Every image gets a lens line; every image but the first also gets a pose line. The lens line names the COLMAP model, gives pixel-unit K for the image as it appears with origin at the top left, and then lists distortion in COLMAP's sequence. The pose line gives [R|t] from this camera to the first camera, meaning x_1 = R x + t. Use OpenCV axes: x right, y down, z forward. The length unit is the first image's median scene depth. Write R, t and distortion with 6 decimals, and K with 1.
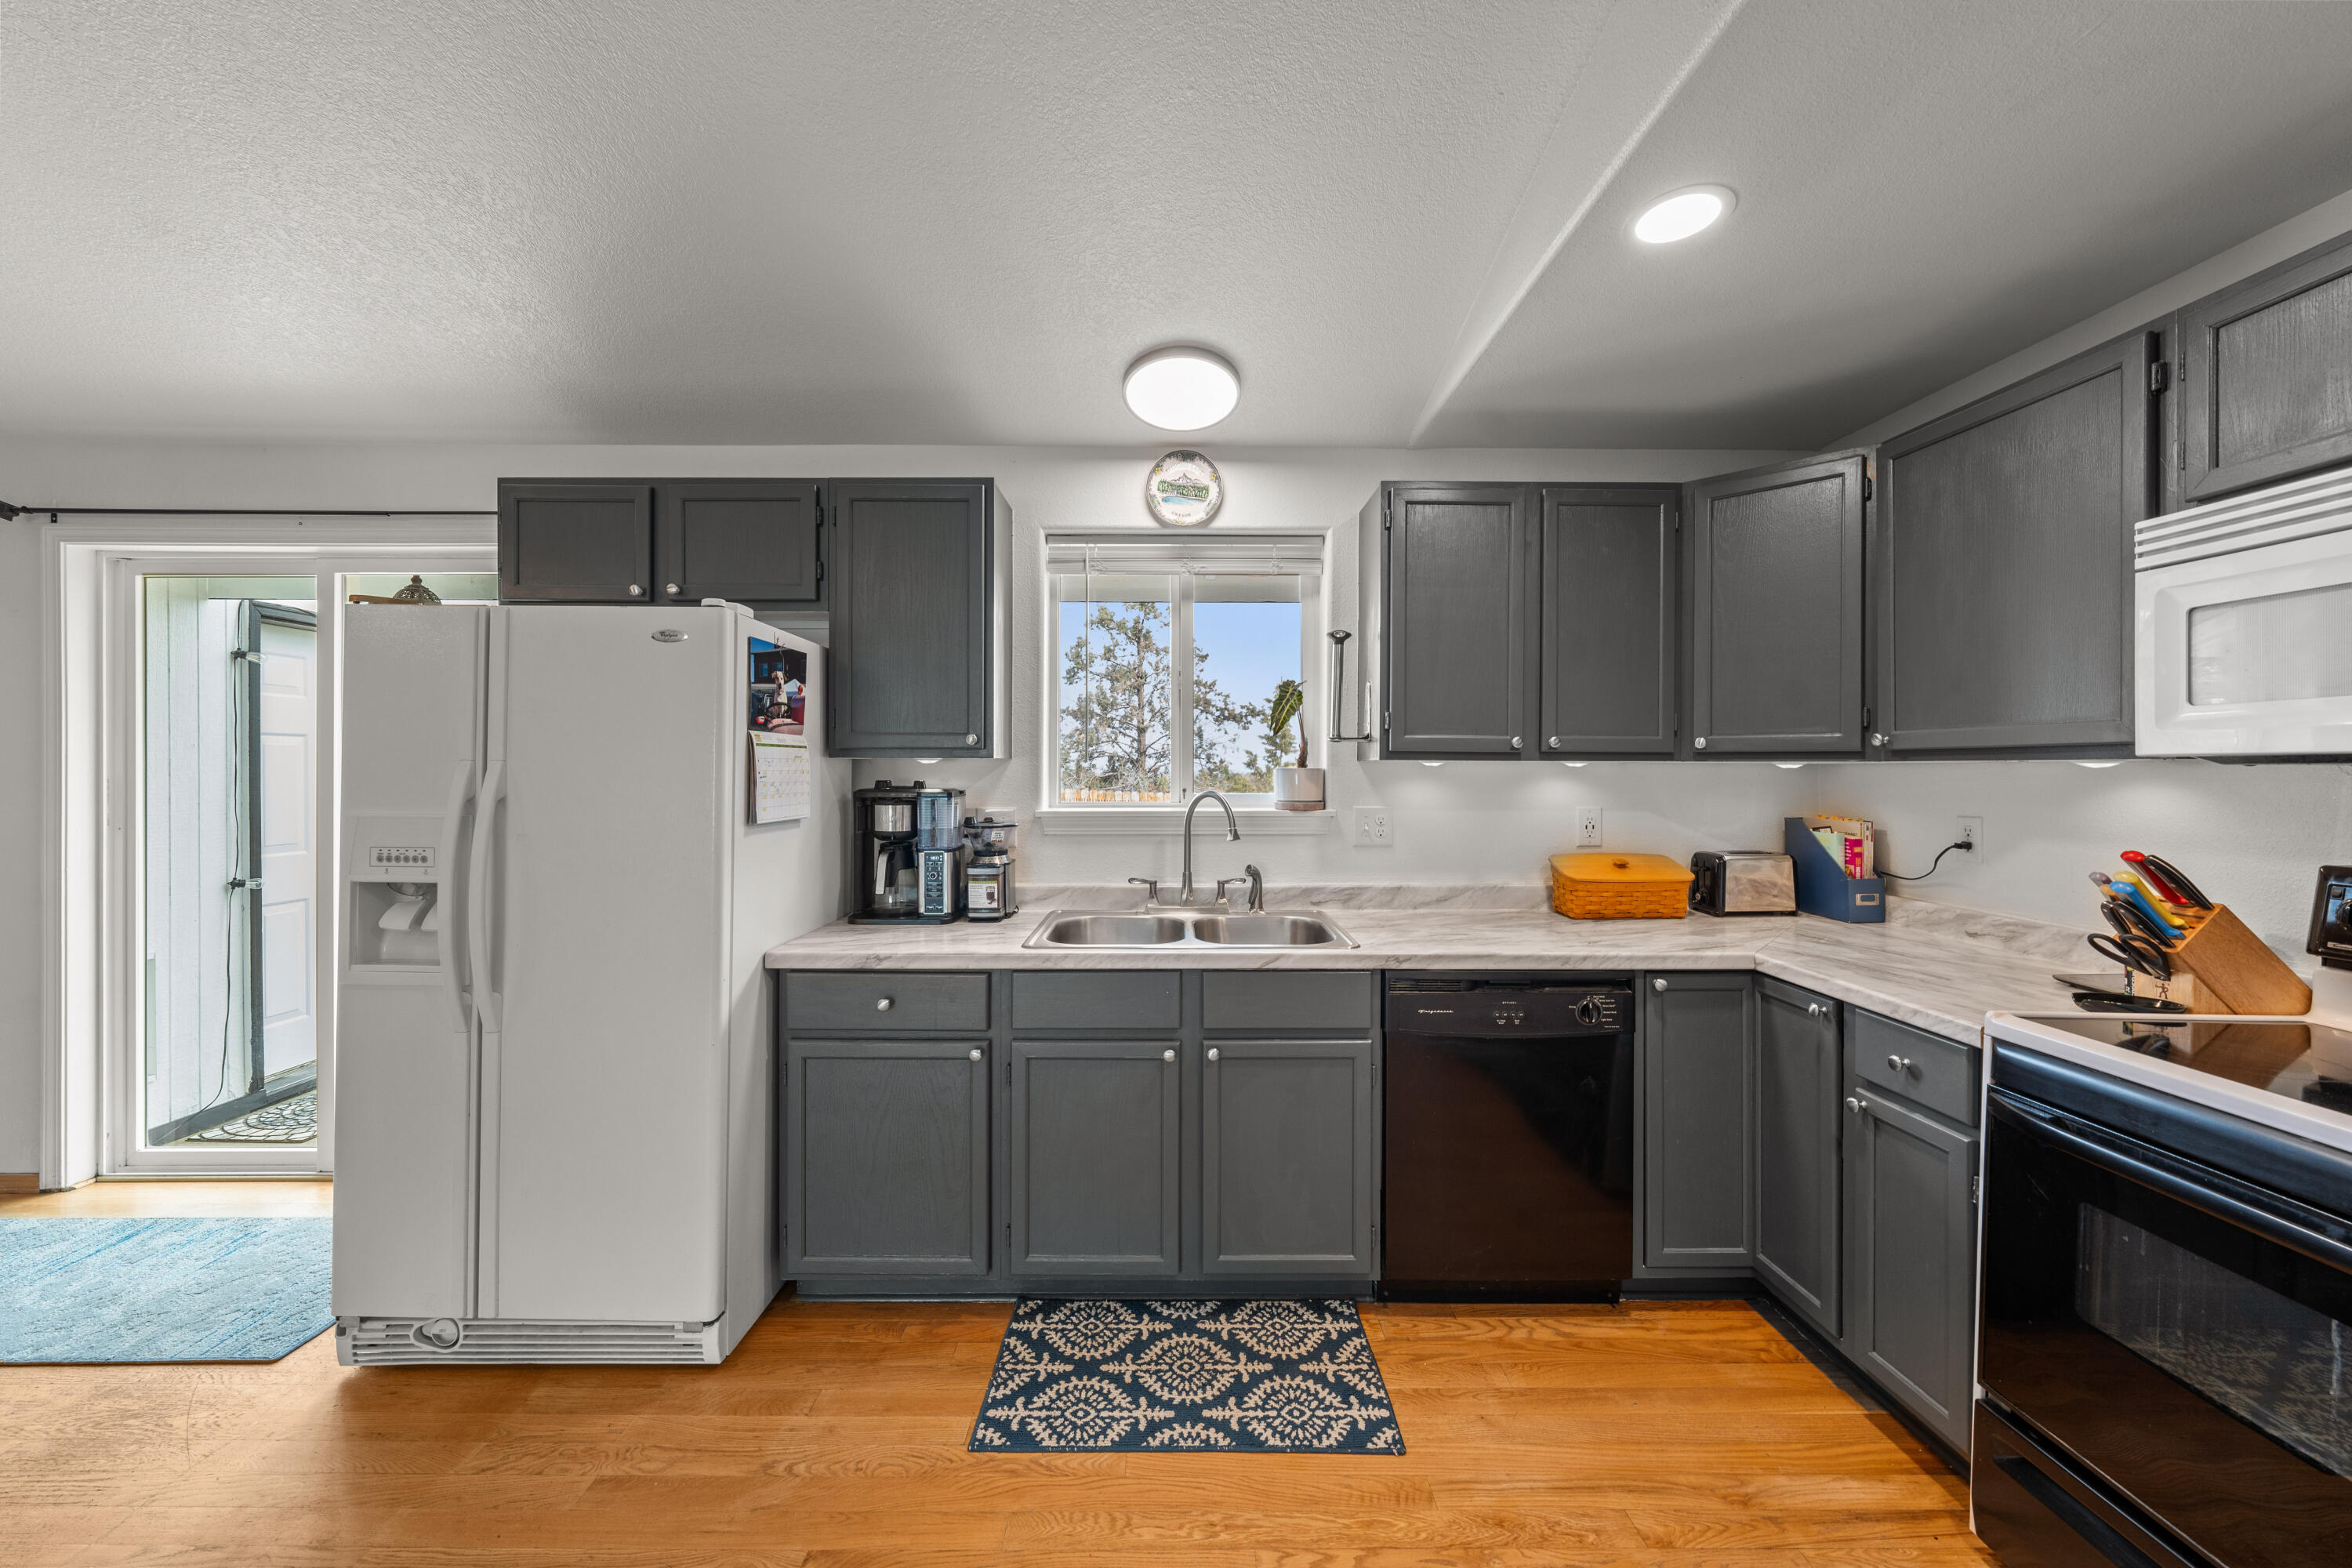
lens RADIAL K [[866.6, 0, 1173.5], [0, 866.6, 772.6], [0, 0, 1]] dist [-0.001613, 0.000028]
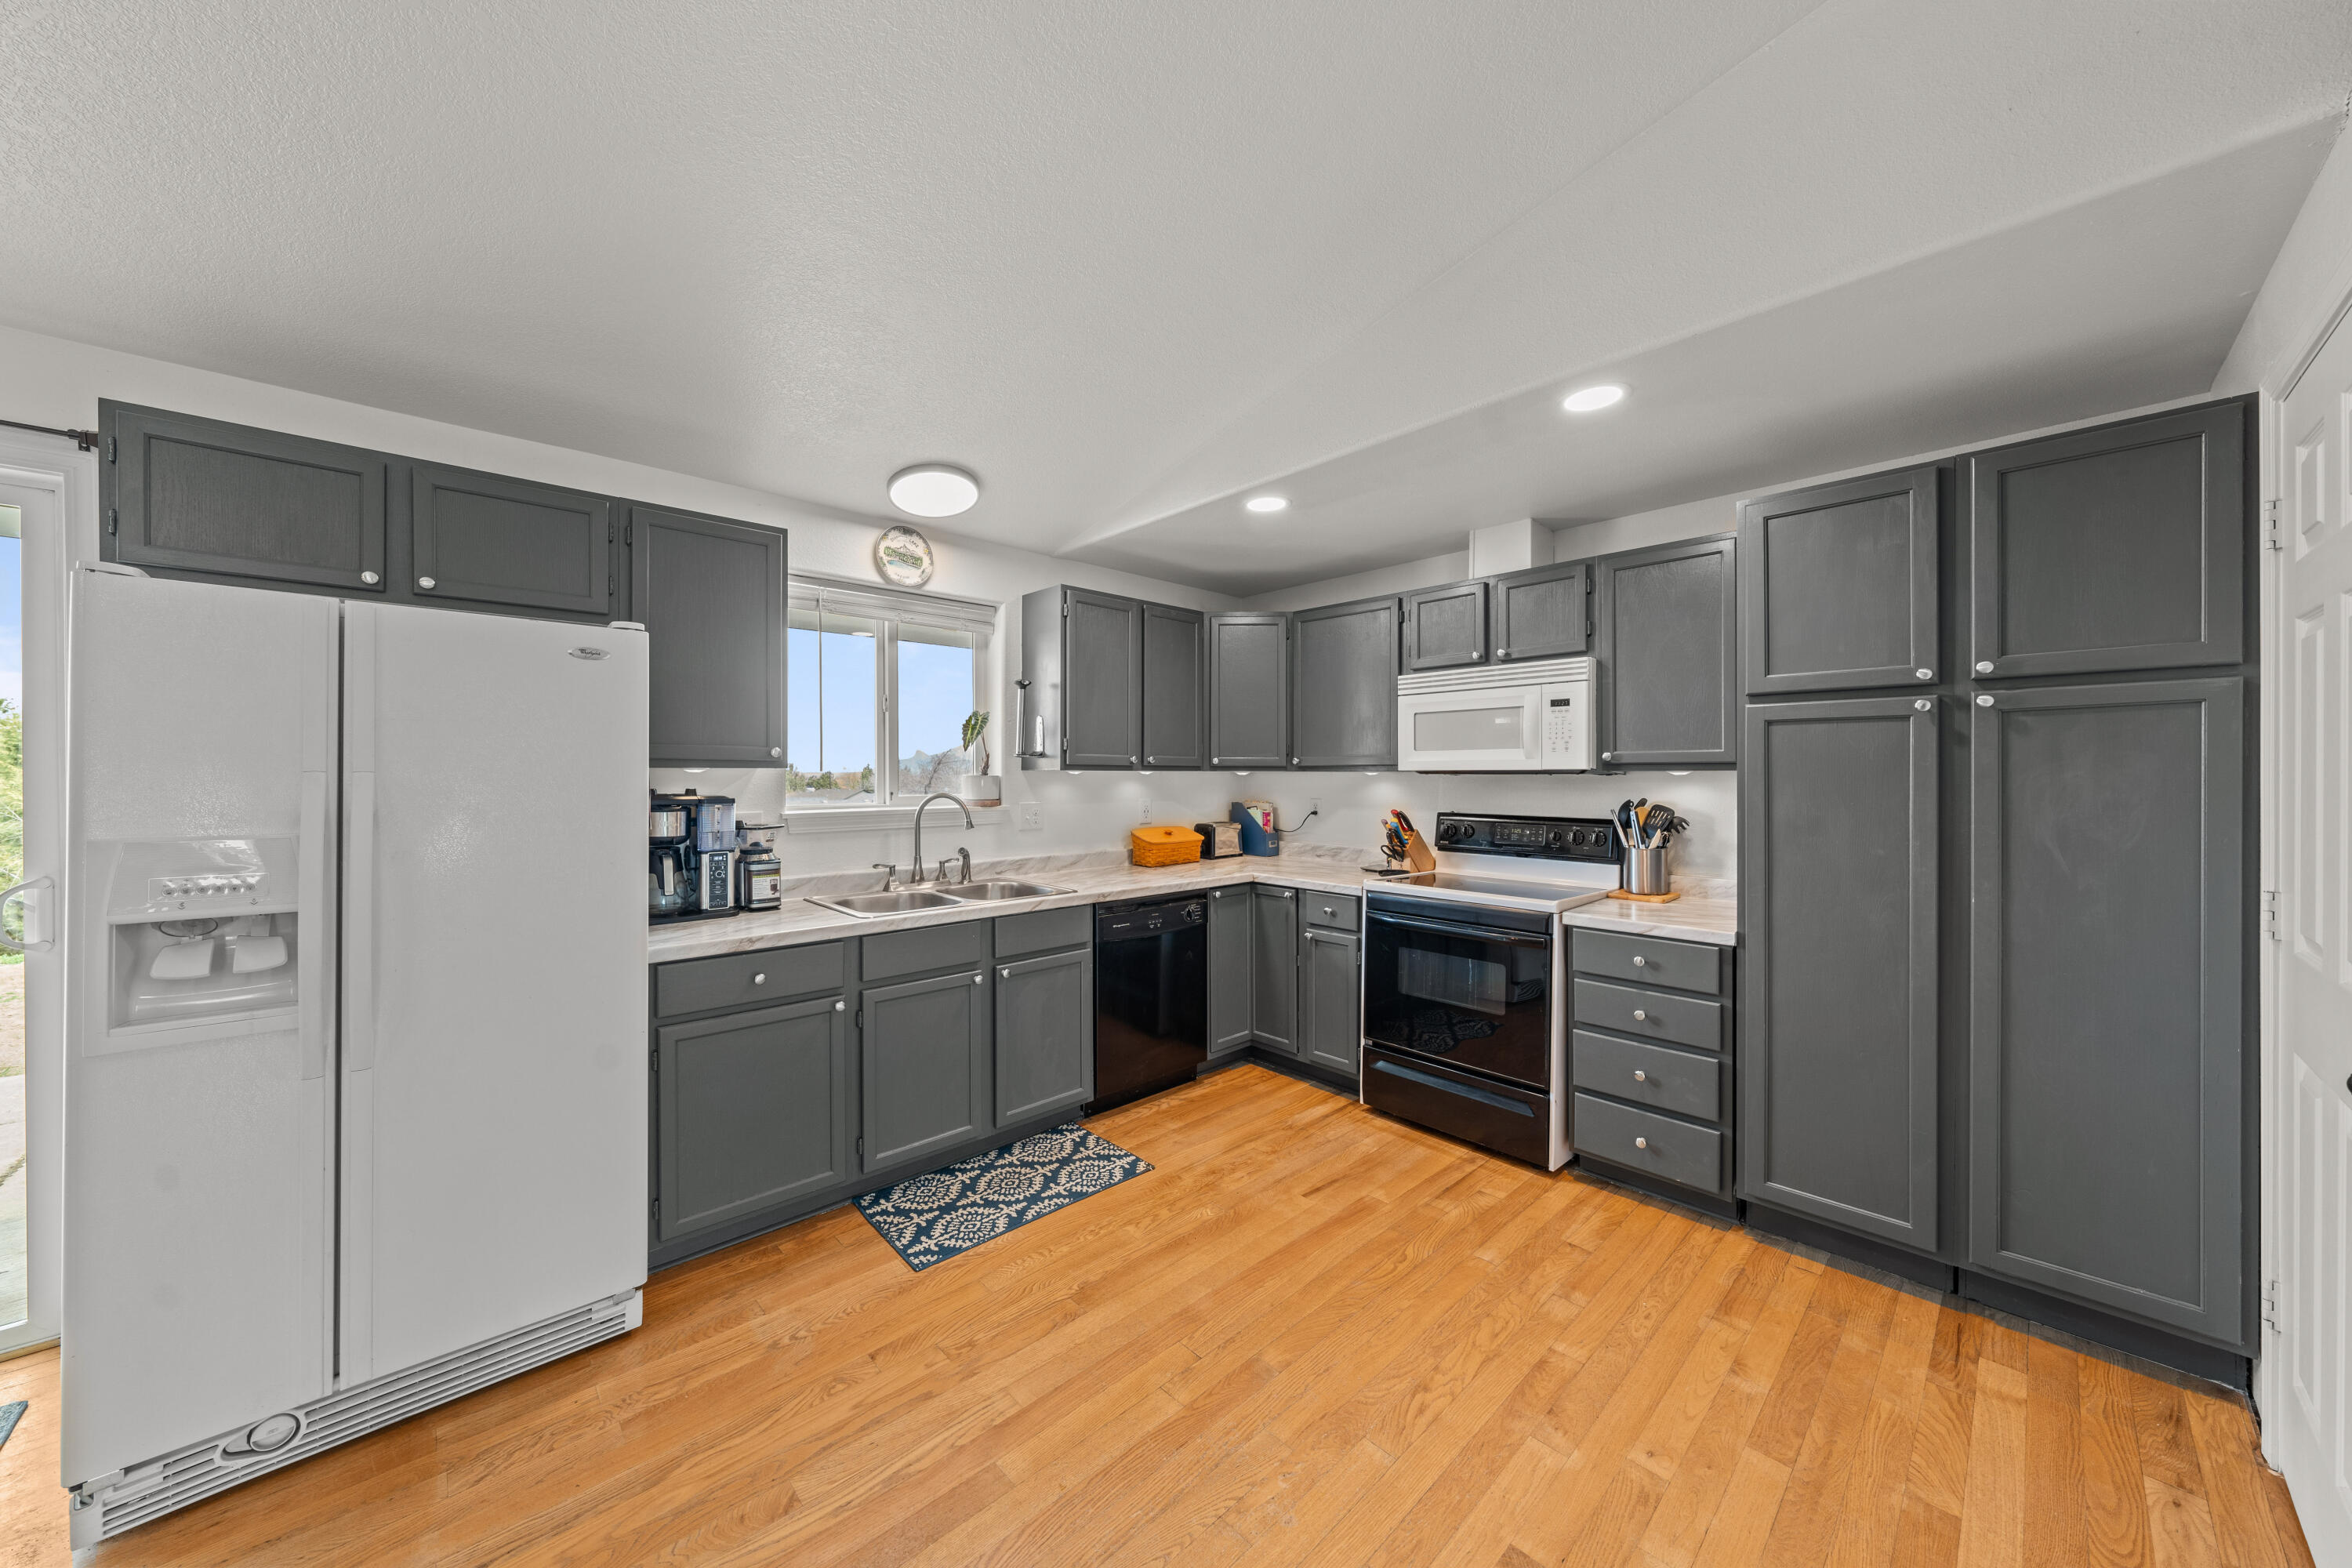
lens RADIAL K [[810.2, 0, 1174.2], [0, 810.2, 777.6], [0, 0, 1]] dist [-0.000648, 0.000000]
pose [[0.734825, -0.005323, 0.678236, -0.651063], [0.003475, 0.999986, 0.004084, -0.007920], [-0.678248, -0.000644, 0.734833, -0.184920]]
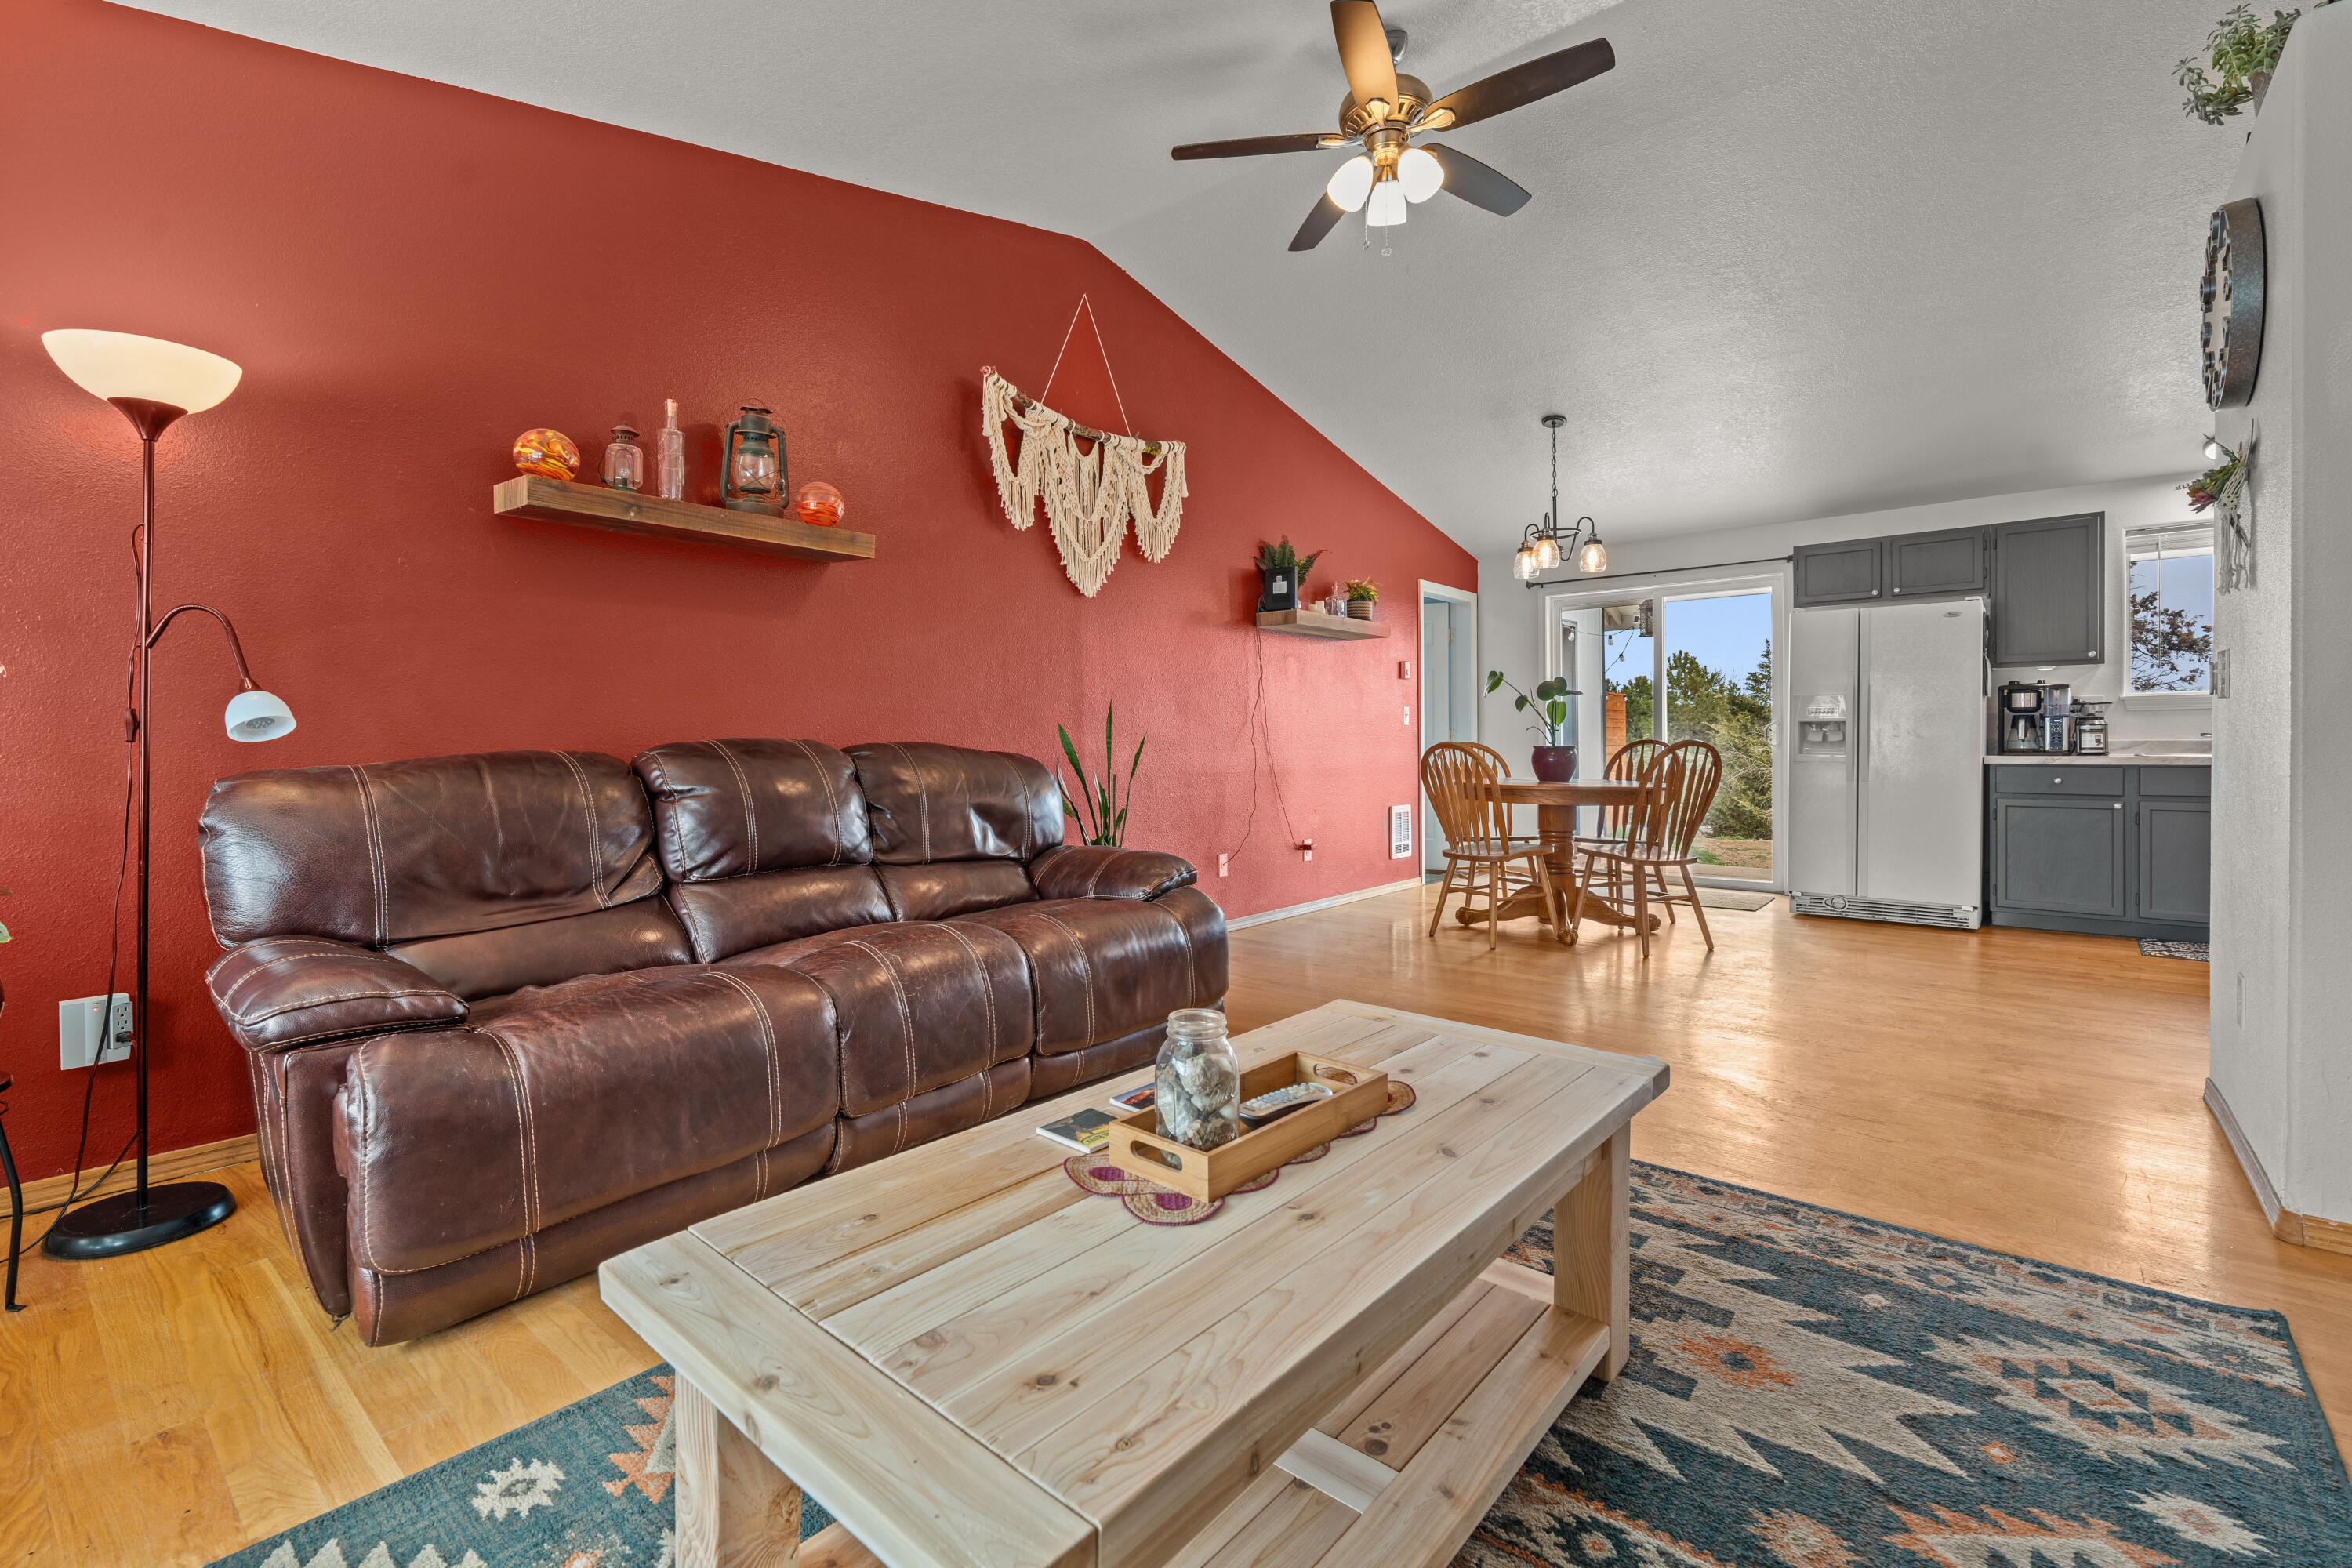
lens RADIAL K [[1021.1, 0, 1175.4], [0, 1021.1, 751.5], [0, 0, 1]] dist [0.000031, 0.000097]
pose [[0.763167, -0.002697, -0.646195, -0.358473], [0.007942, 0.999955, 0.005206, 0.163431], [0.646152, -0.009105, 0.763154, -2.214079]]
